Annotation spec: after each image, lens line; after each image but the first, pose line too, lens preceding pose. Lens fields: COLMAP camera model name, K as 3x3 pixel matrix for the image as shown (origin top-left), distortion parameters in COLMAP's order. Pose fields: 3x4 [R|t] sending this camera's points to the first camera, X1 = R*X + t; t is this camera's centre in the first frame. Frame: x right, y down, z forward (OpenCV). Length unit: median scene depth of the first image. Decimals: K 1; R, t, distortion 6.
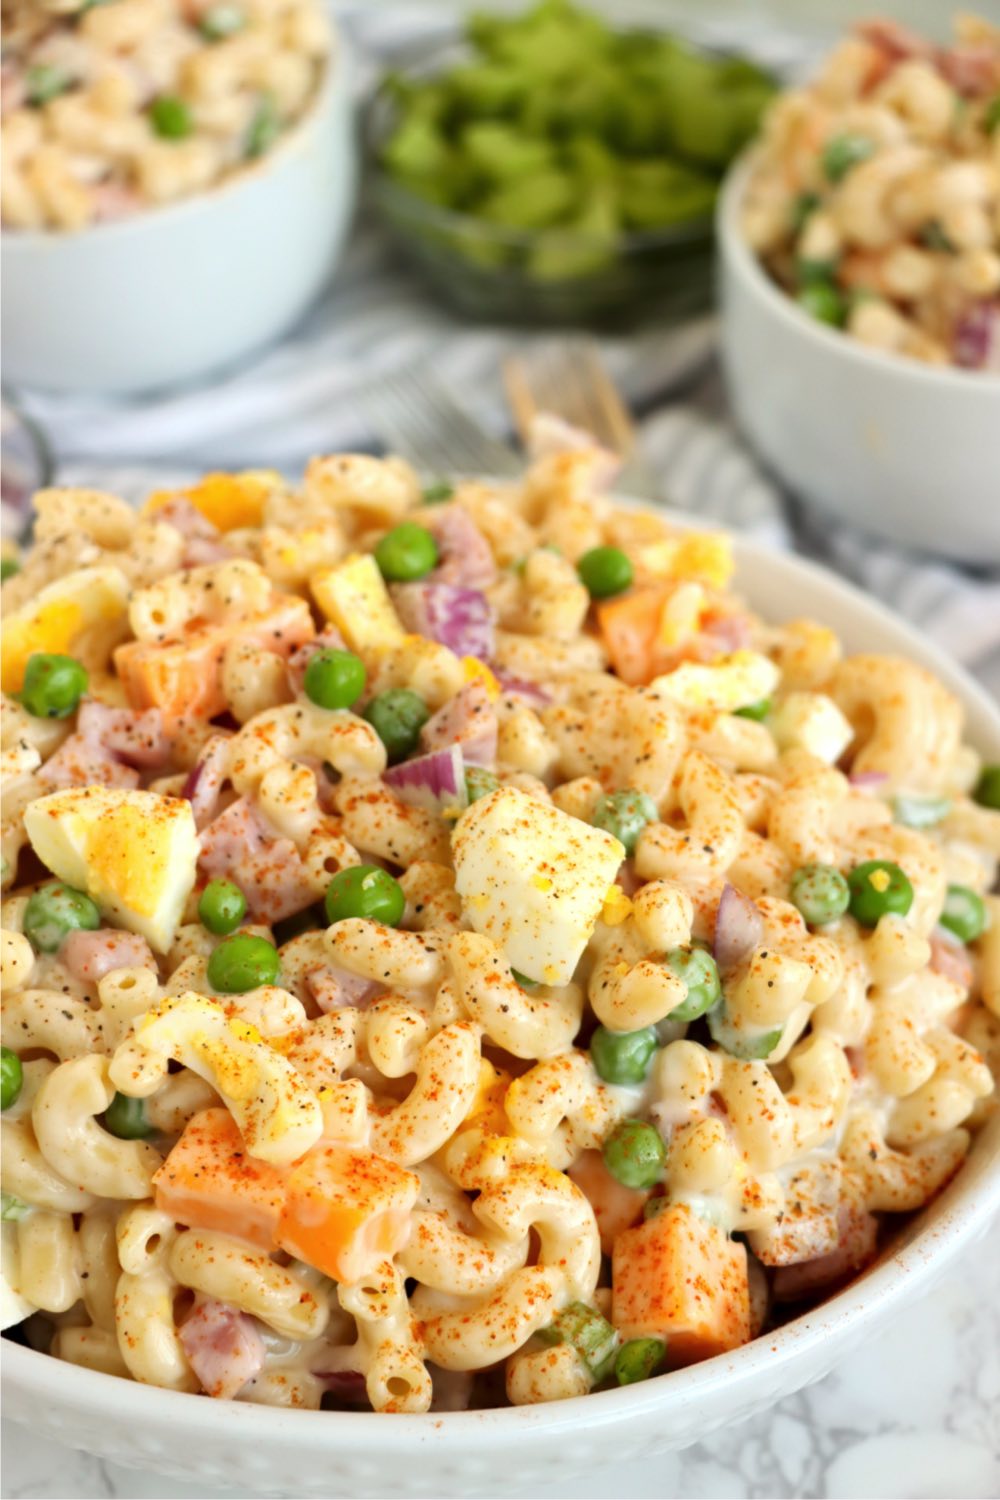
lens RADIAL K [[4163.7, 0, 500.0], [0, 4163.7, 750.0], [0, 0, 1]] dist [0.170596, 0.426114]
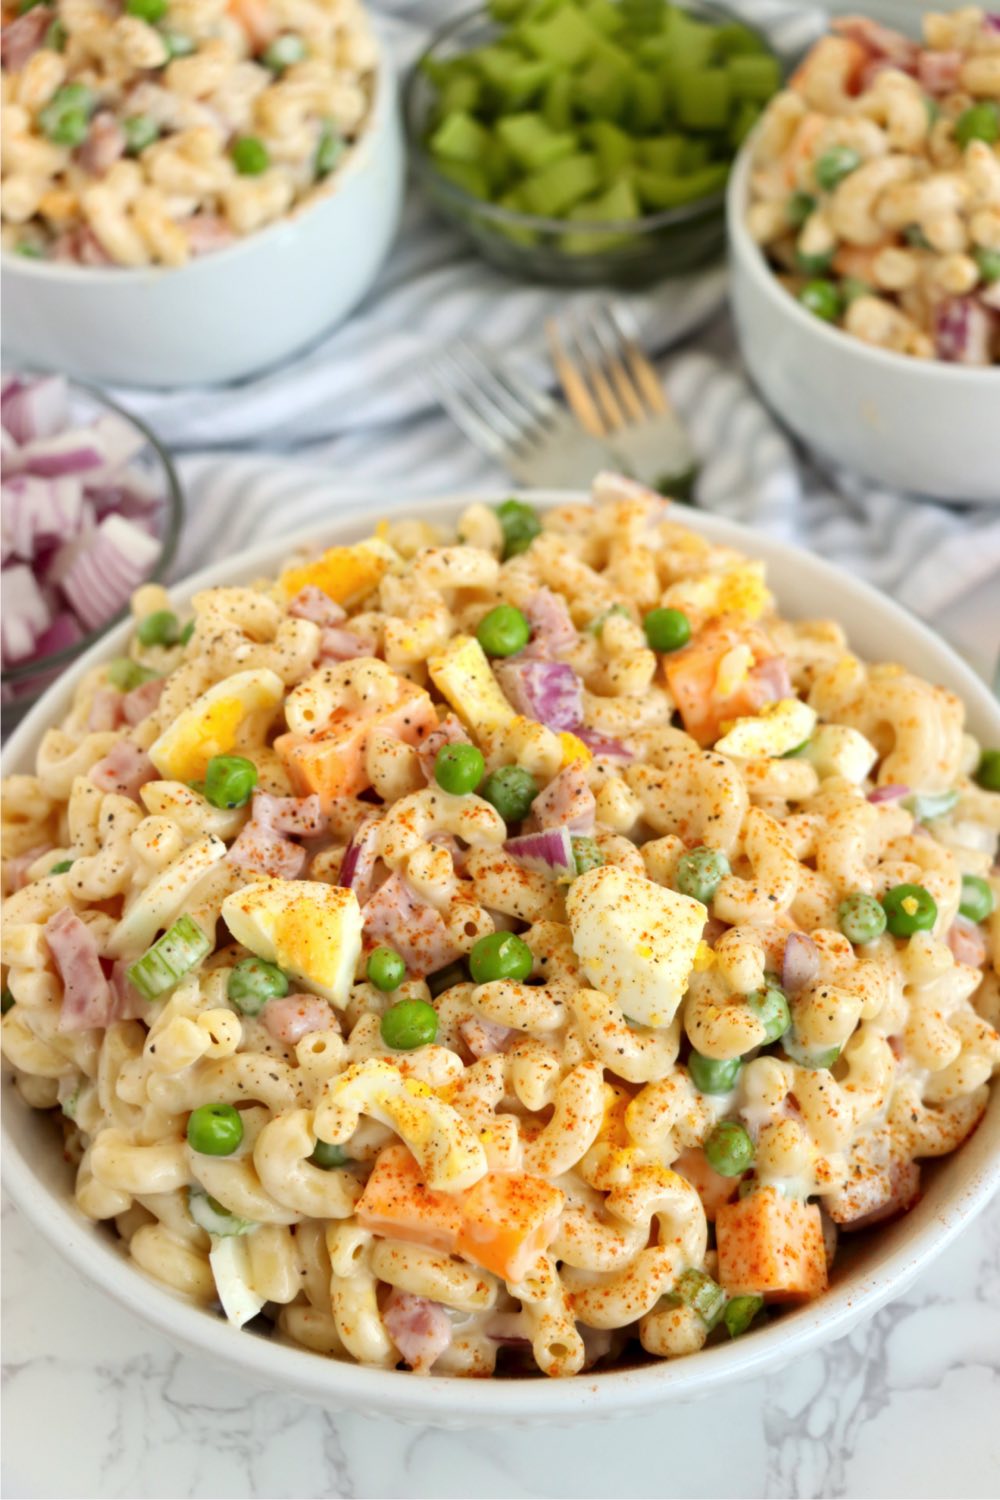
lens RADIAL K [[4163.7, 0, 500.0], [0, 4163.7, 750.0], [0, 0, 1]] dist [0.170596, 0.426114]
pose [[0.997581, -0.068401, 0.012423, -0.043655], [0.064111, 0.974263, 0.216104, -0.293544], [-0.026885, -0.214785, 0.976291, -0.203291]]
